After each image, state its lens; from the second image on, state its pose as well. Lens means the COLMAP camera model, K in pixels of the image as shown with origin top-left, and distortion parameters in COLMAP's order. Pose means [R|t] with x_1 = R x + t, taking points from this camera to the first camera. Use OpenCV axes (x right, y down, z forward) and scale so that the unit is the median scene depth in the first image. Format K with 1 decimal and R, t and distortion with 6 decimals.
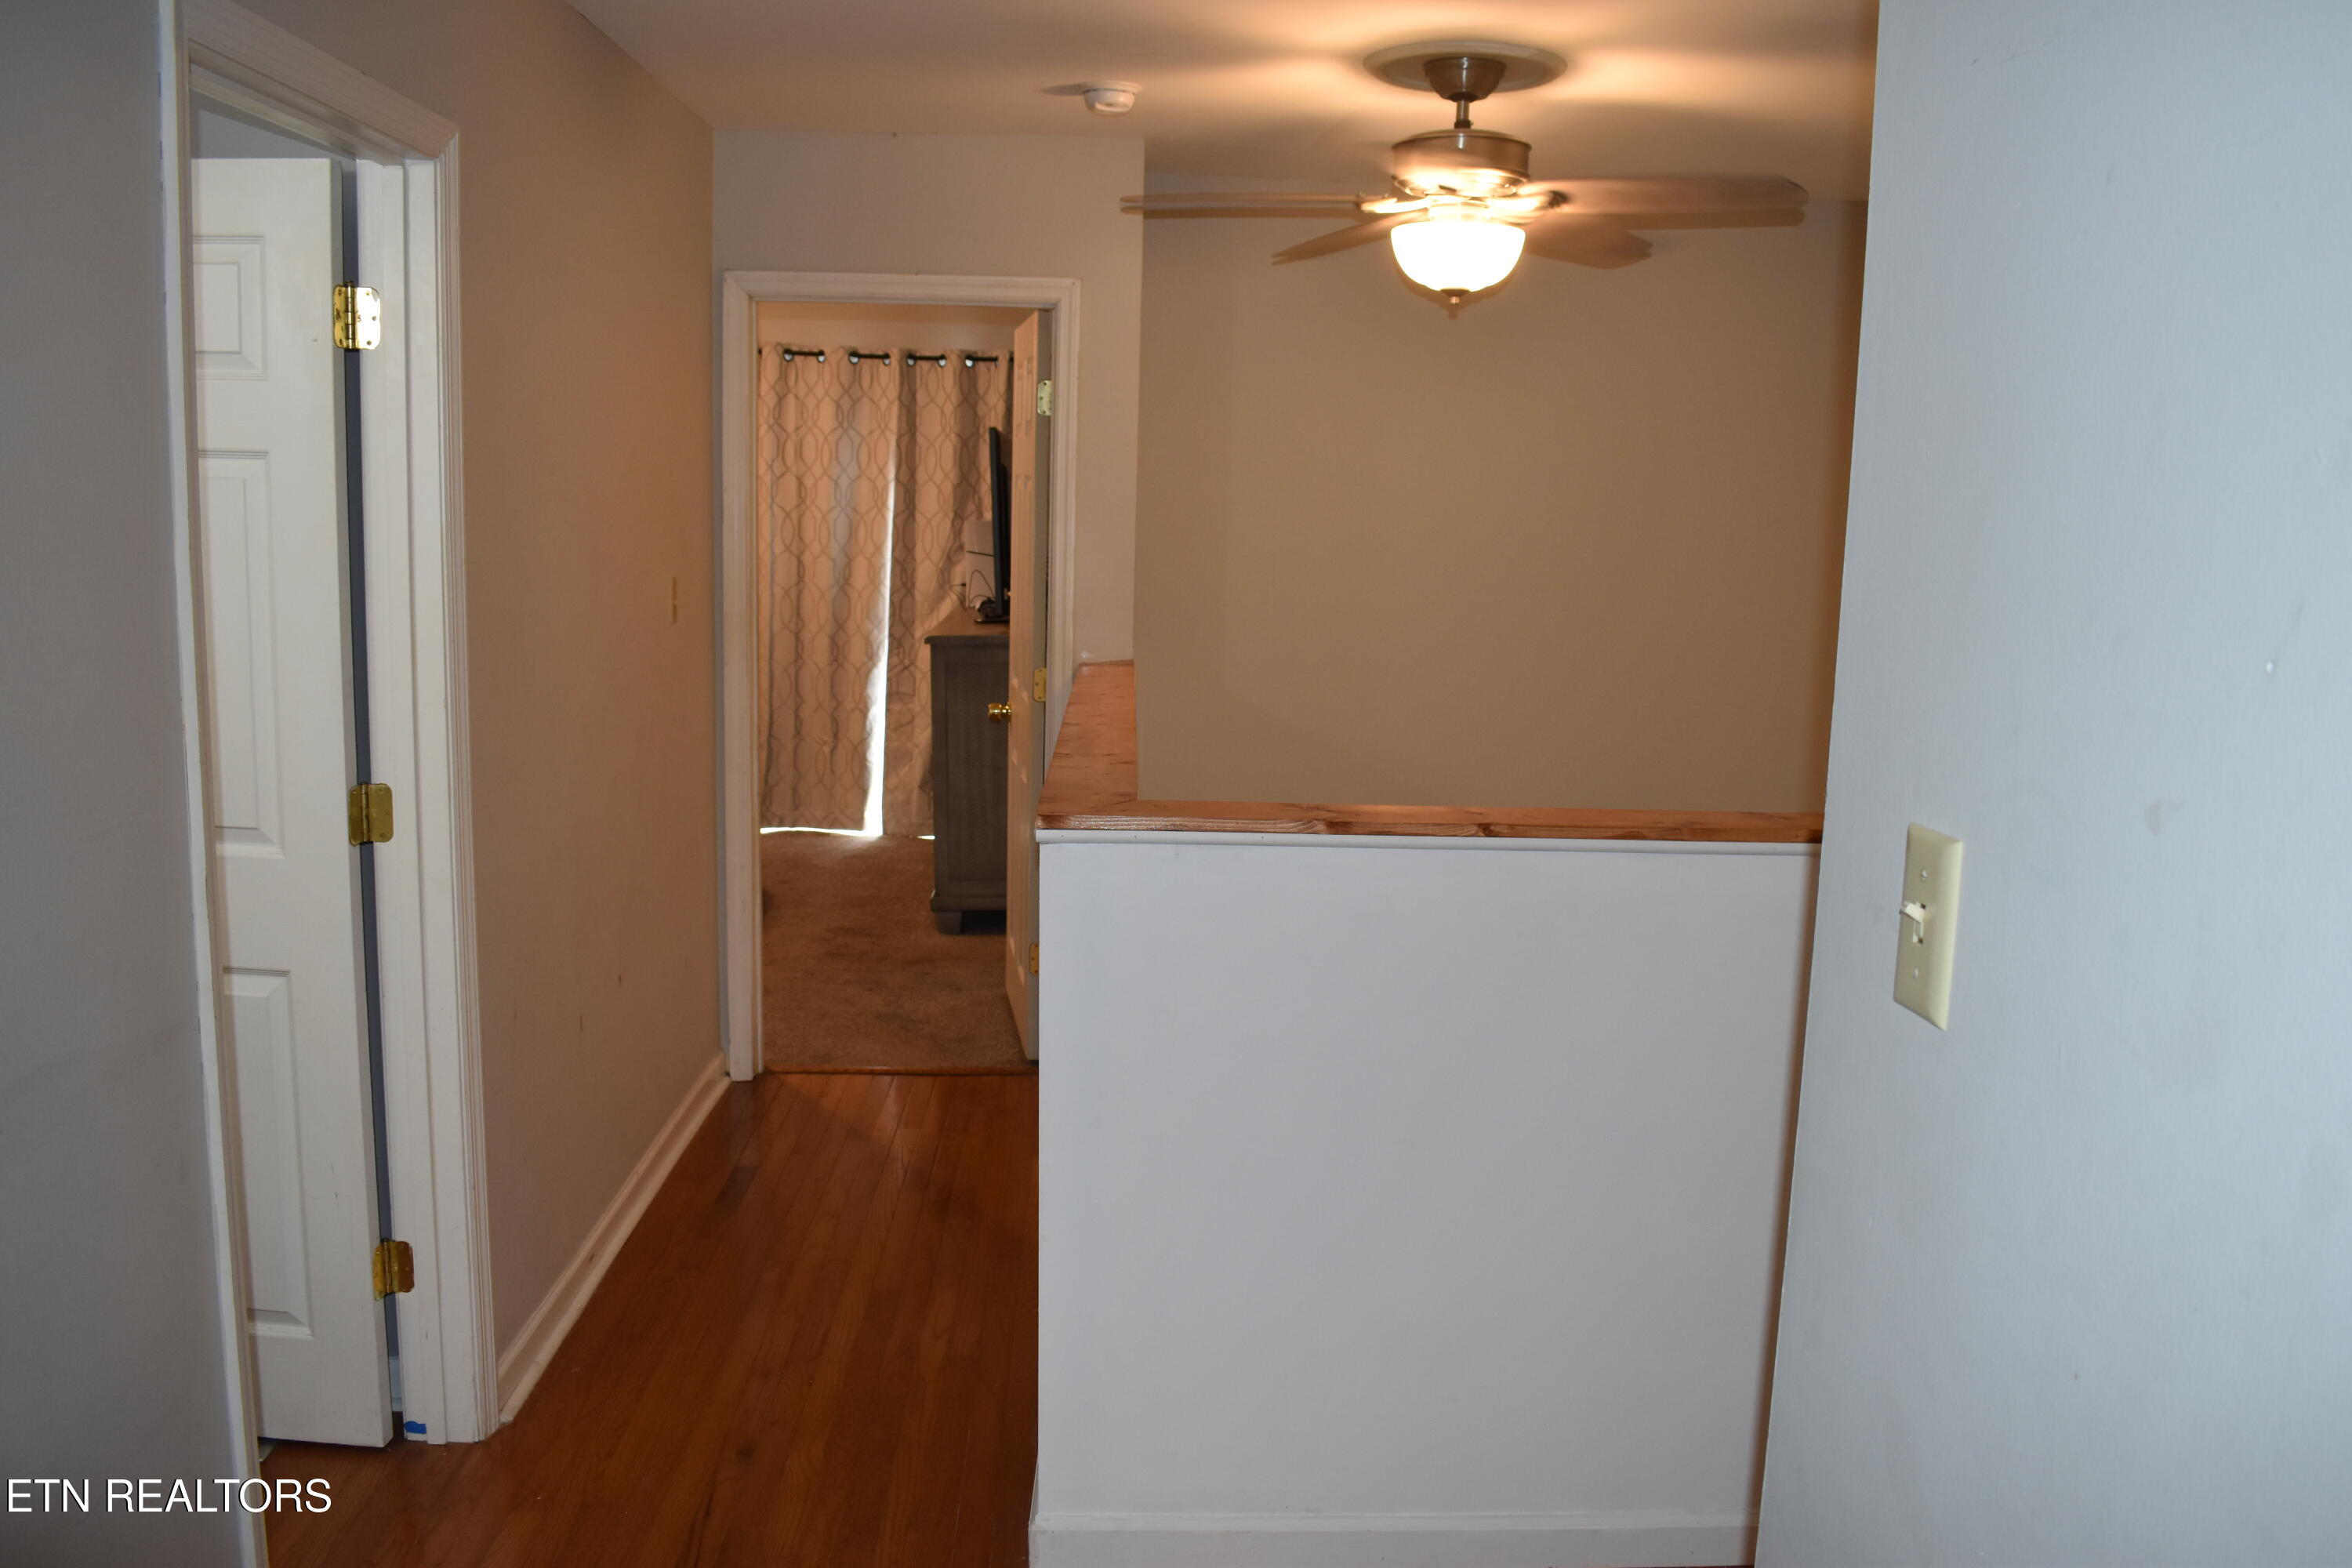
lens RADIAL K [[1869.7, 0, 1175.5], [0, 1869.7, 778.1], [0, 0, 1]] dist [-0.066616, -0.002574]
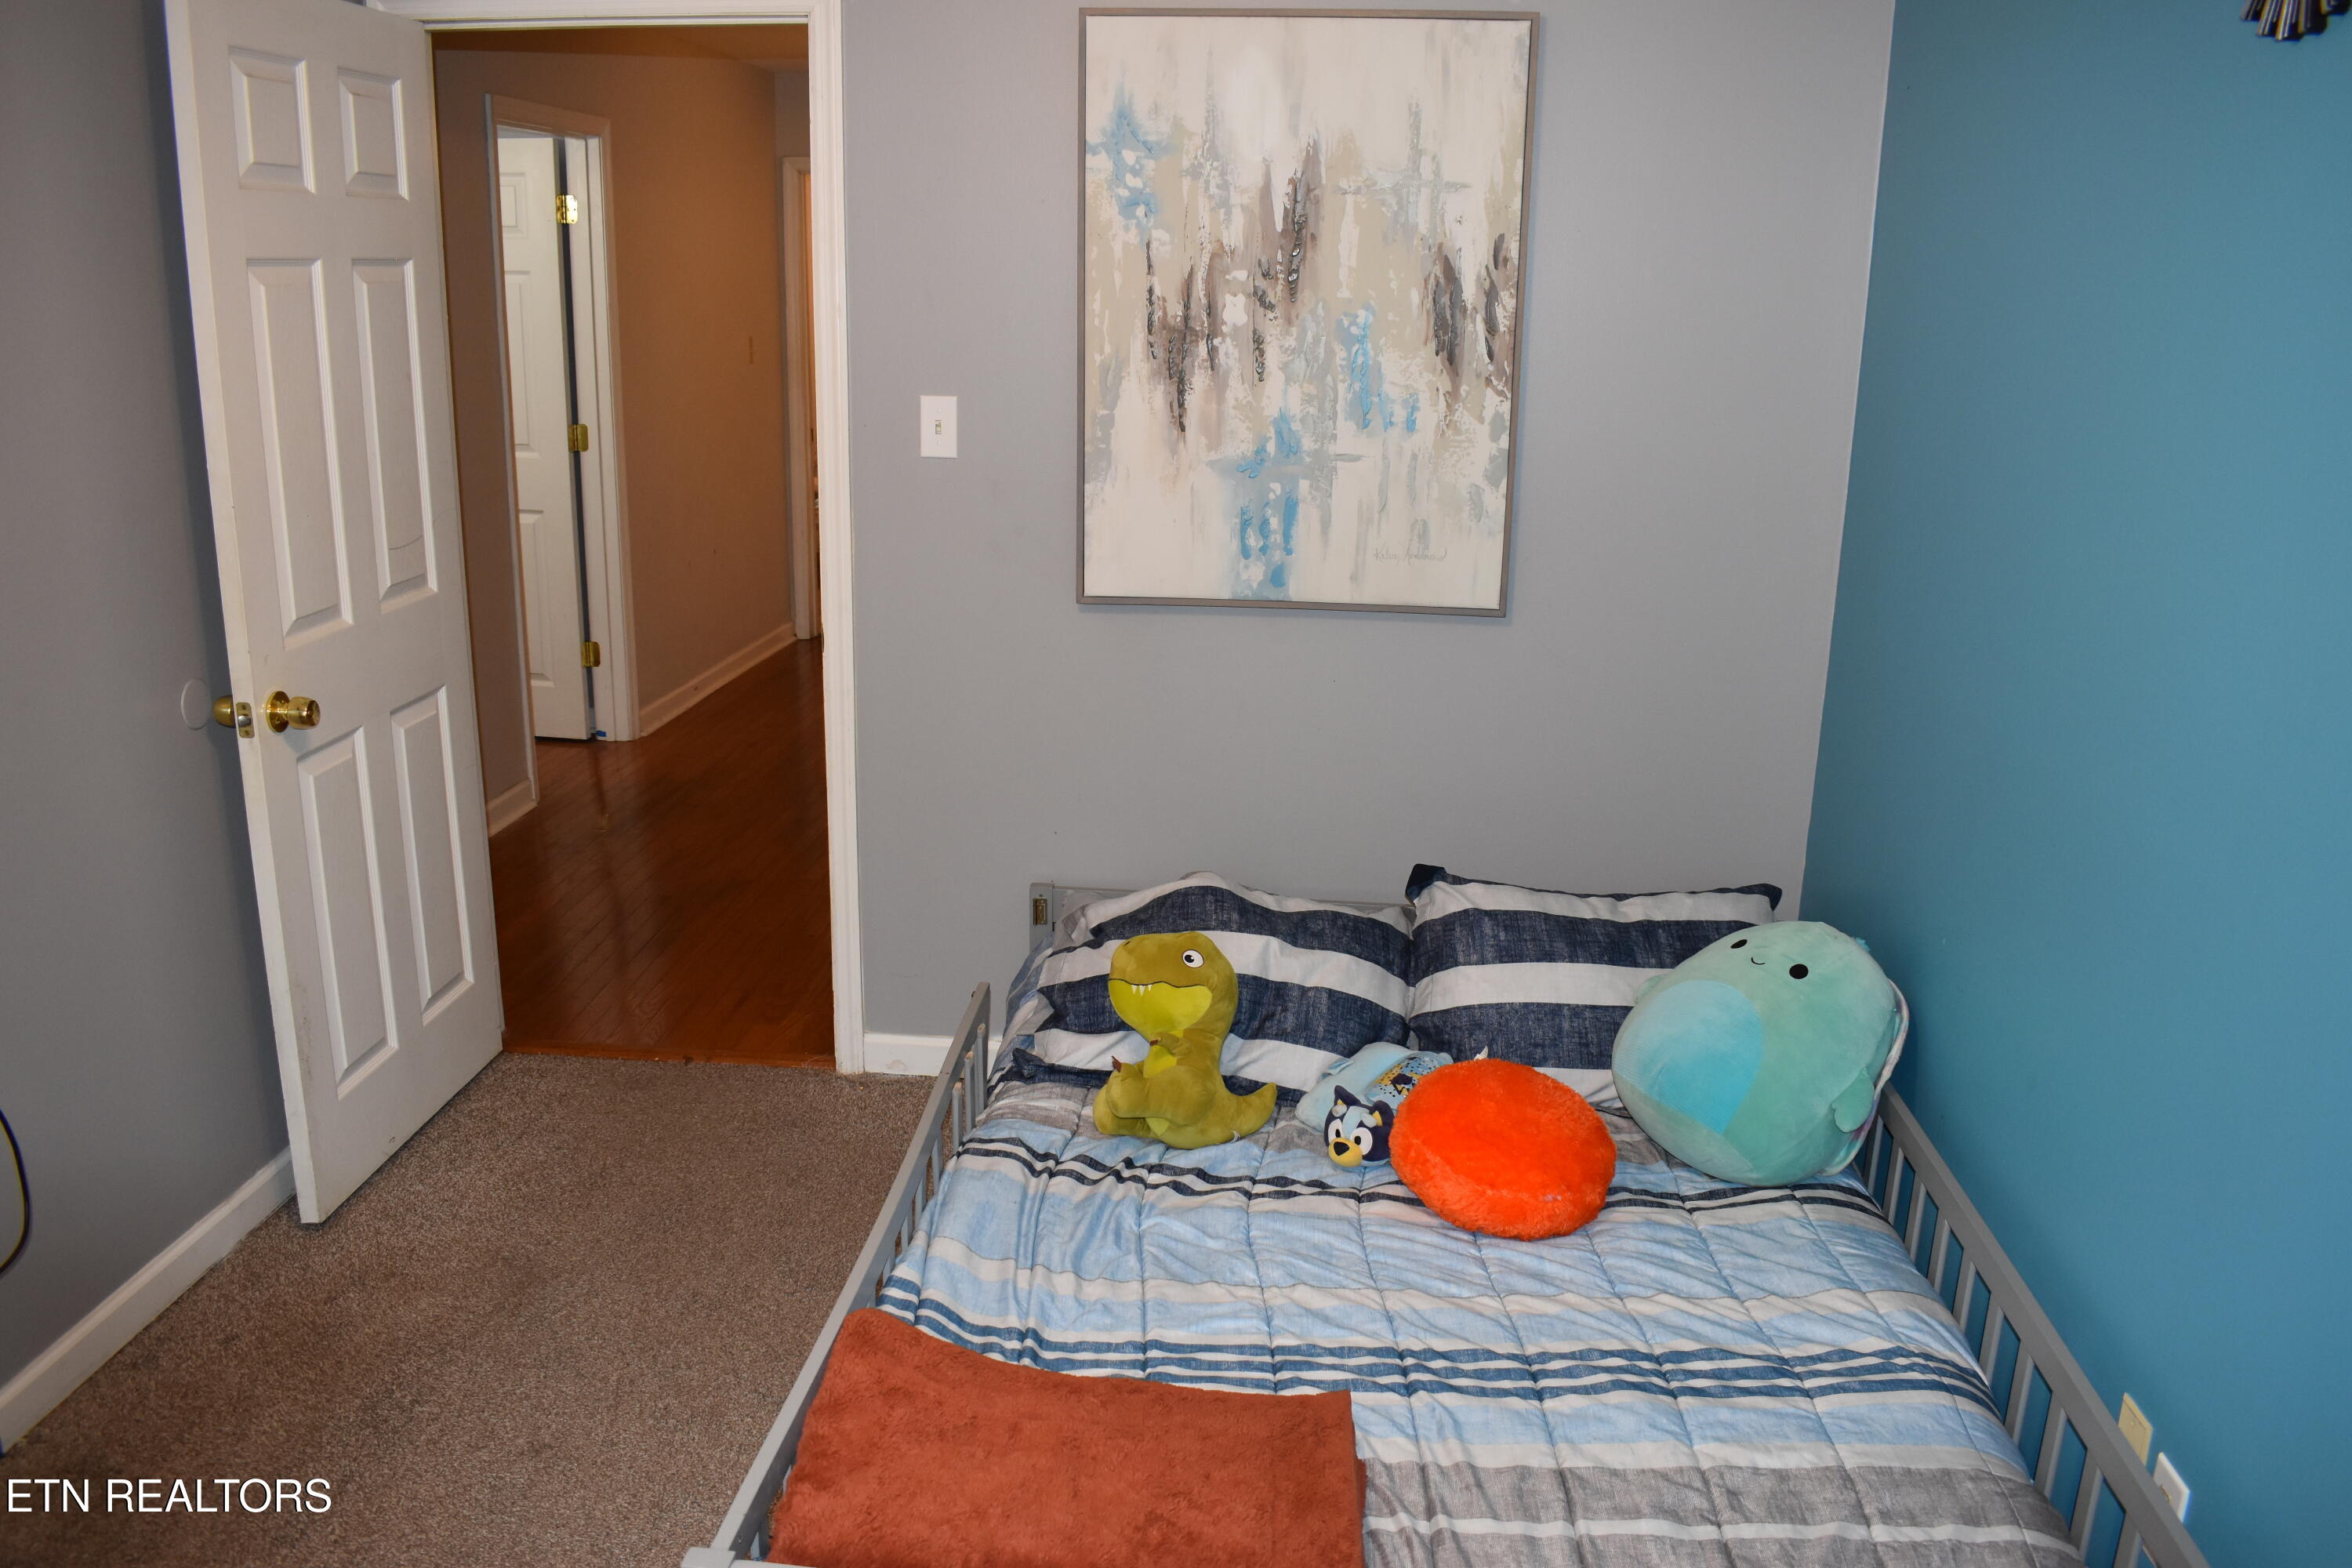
lens RADIAL K [[1869.7, 0, 1176.1], [0, 1869.7, 786.9], [0, 0, 1]] dist [-0.066616, -0.002574]
pose [[0.991084, 0.028969, -0.130053, 0.578103], [-0.014857, 0.994018, 0.108198, 0.186808], [0.132409, -0.105301, 0.985586, -1.141739]]
